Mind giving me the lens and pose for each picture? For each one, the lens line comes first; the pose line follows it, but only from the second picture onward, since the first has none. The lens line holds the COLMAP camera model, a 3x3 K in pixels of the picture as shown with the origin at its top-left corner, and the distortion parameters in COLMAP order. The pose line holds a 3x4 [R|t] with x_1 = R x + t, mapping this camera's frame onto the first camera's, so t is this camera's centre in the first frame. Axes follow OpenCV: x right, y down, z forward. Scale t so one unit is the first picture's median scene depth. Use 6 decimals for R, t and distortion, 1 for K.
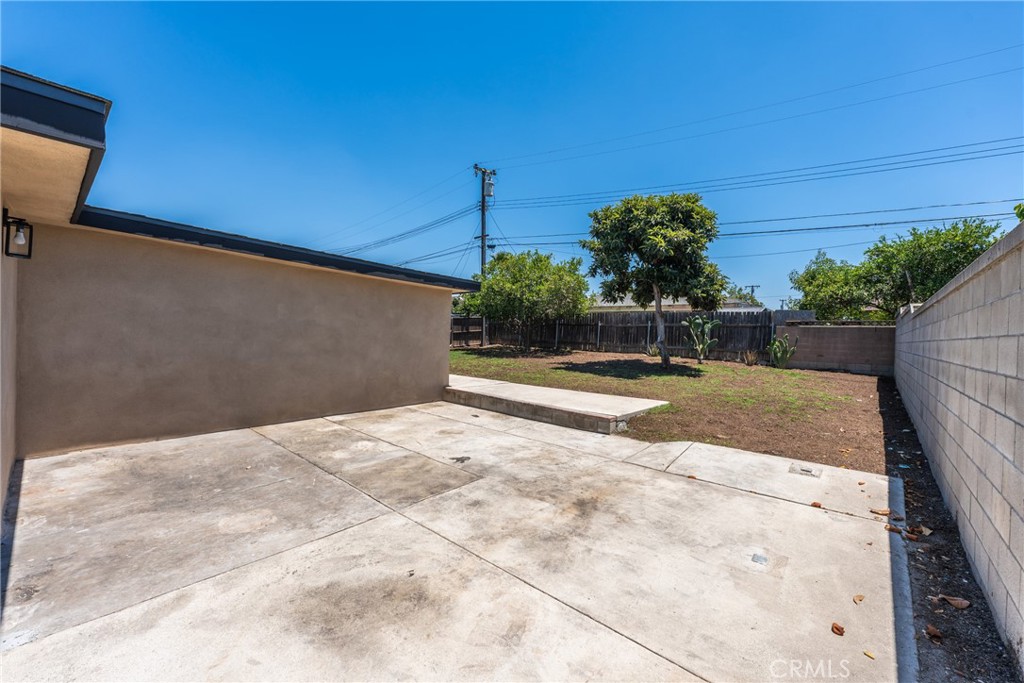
lens RADIAL K [[409.8, 0, 507.5], [0, 409.8, 338.4], [0, 0, 1]] dist [0.001871, 0.000048]
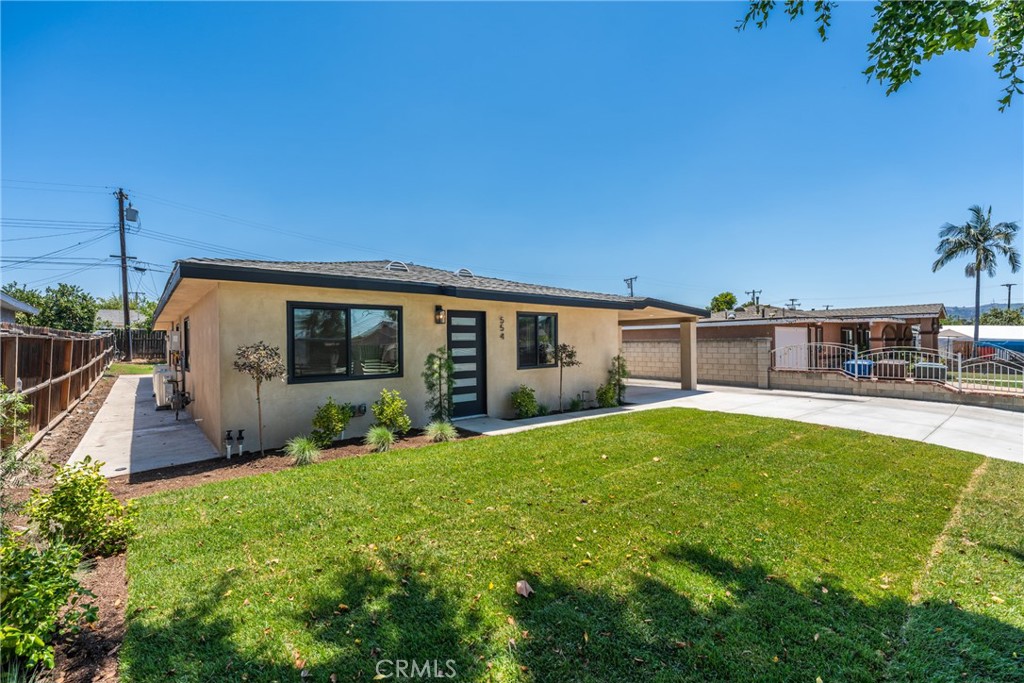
lens RADIAL K [[443.5, 0, 514.0], [0, 443.5, 340.6], [0, 0, 1]] dist [-0.000168, -0.000020]
pose [[0.149241, -0.025877, 0.988462, -1.600475], [0.025208, 0.999432, 0.022358, -0.051078], [-0.988479, 0.021580, 0.149809, -0.247539]]
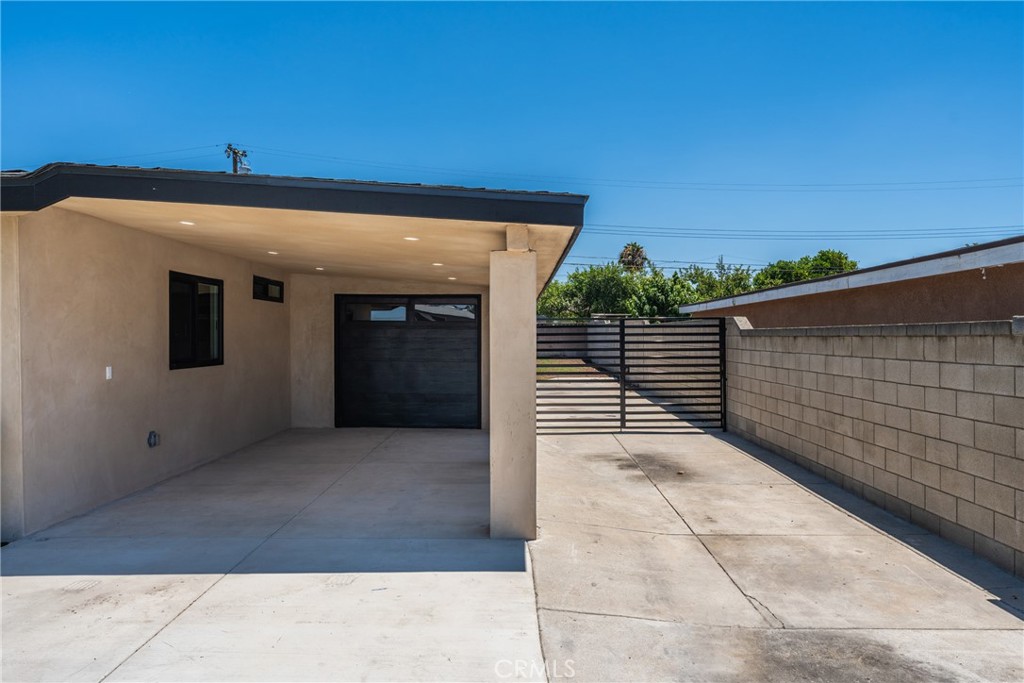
lens RADIAL K [[684.2, 0, 508.7], [0, 684.2, 336.9], [0, 0, 1]] dist [0.005942, 0.003463]
pose [[0.756519, -0.032396, 0.653168, -0.885778], [0.033059, 0.999390, 0.011278, -0.022671], [-0.653135, 0.013061, 0.757129, -0.711930]]
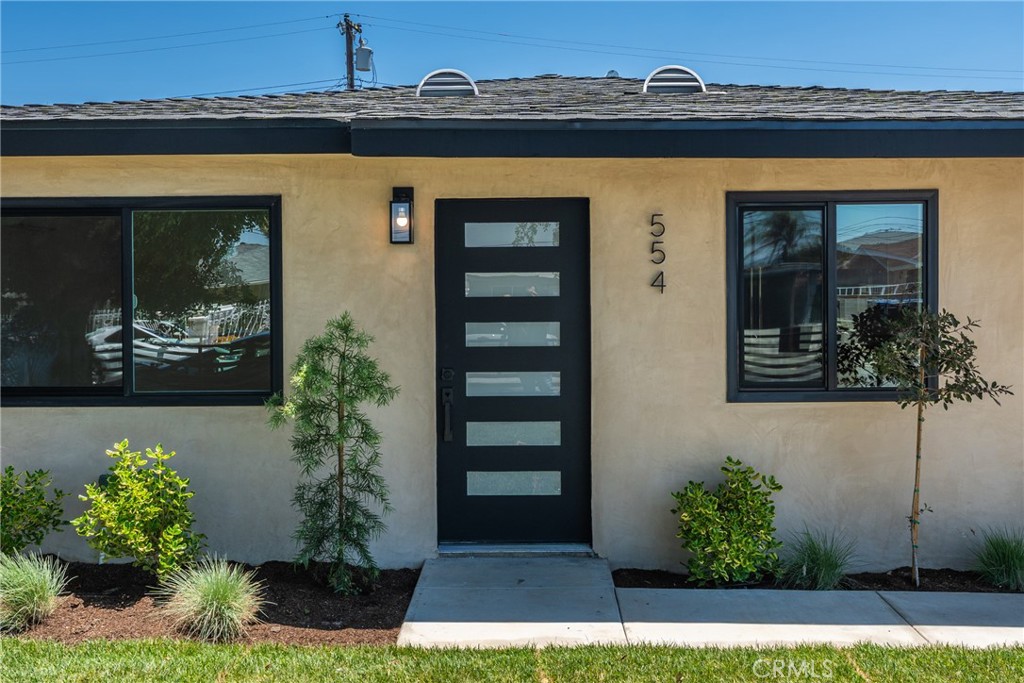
lens RADIAL K [[1025.0, 0, 509.7], [0, 1025.0, 294.4], [0, 0, 1]] dist [0.018175, 0.000000]
pose [[0.754999, -0.032270, 0.654932, -1.322359], [0.034063, 0.999370, 0.009974, -0.045157], [-0.654841, 0.014779, 0.755622, -0.397488]]
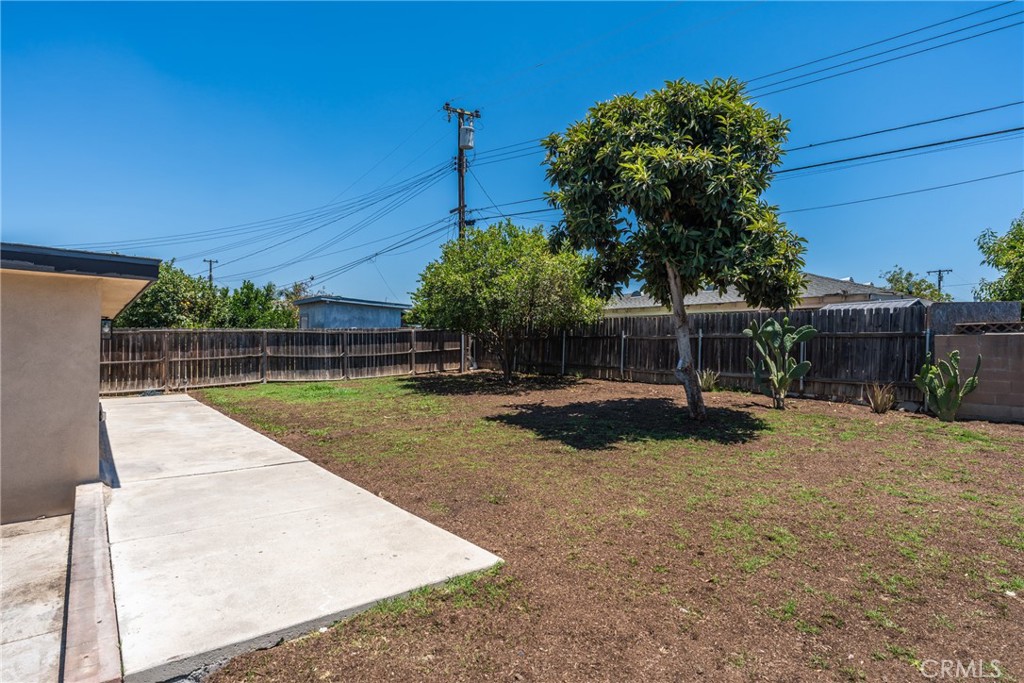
lens RADIAL K [[518.6, 0, 511.8], [0, 518.6, 337.8], [0, 0, 1]] dist [0.004847, 0.001901]
pose [[0.985990, -0.019701, -0.165634, 0.245034], [0.014650, 0.999391, -0.031662, -0.013103], [0.166157, 0.028792, 0.985679, 0.276051]]
